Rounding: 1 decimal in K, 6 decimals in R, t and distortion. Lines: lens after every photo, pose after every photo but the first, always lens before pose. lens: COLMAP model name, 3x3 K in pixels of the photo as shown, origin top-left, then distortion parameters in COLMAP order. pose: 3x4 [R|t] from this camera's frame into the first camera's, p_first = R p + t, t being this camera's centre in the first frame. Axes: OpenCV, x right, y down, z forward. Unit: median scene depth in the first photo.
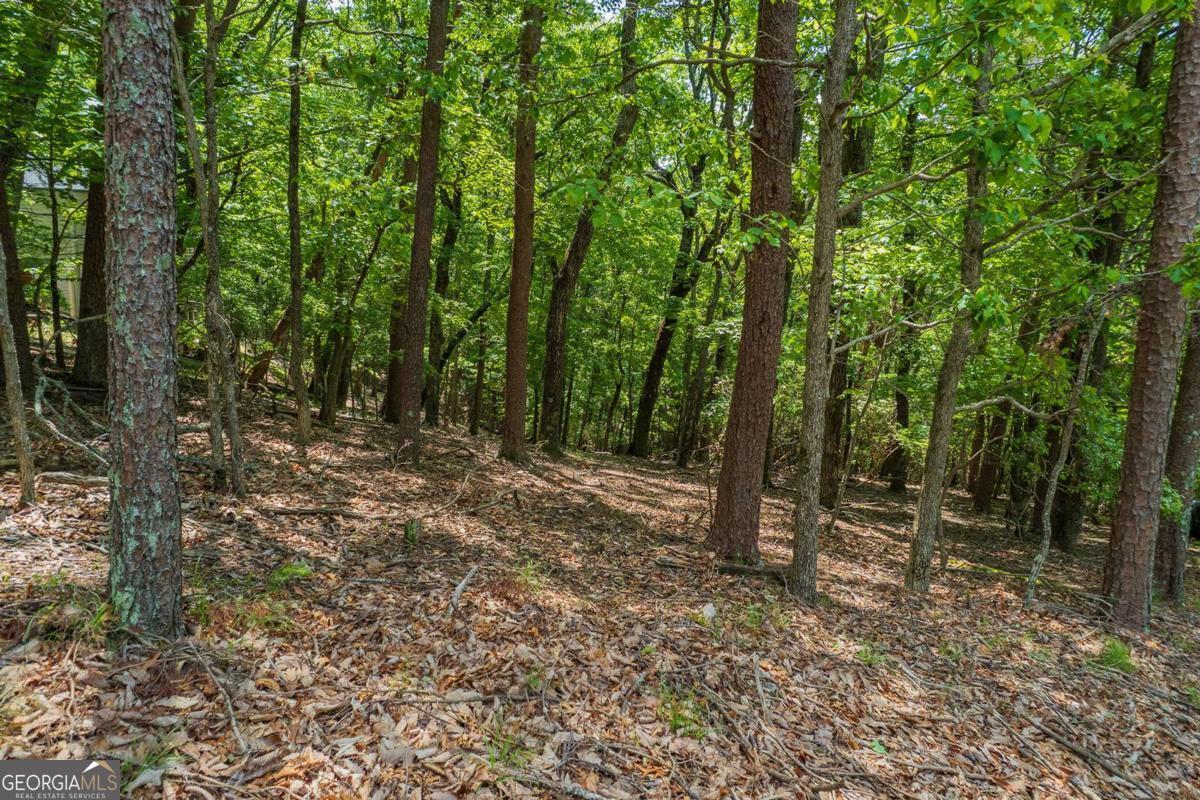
lens RADIAL K [[765.7, 0, 603.6], [0, 765.7, 398.8], [0, 0, 1]] dist [-0.066317, 0.066273]
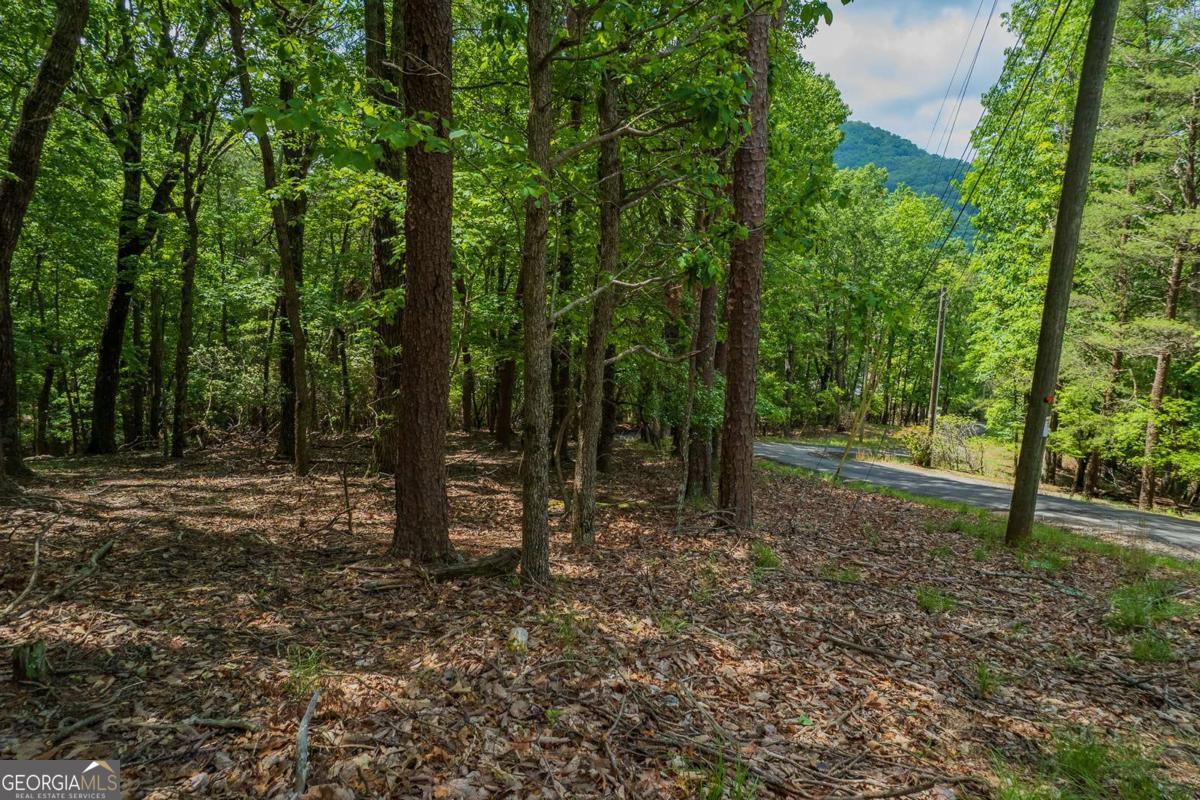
lens RADIAL K [[765.7, 0, 603.6], [0, 765.7, 398.8], [0, 0, 1]] dist [-0.066317, 0.066273]
pose [[0.768324, -0.138404, 0.624919, -0.170637], [0.099321, 0.990295, 0.097213, -0.033768], [-0.632309, -0.012623, 0.774614, 0.169589]]
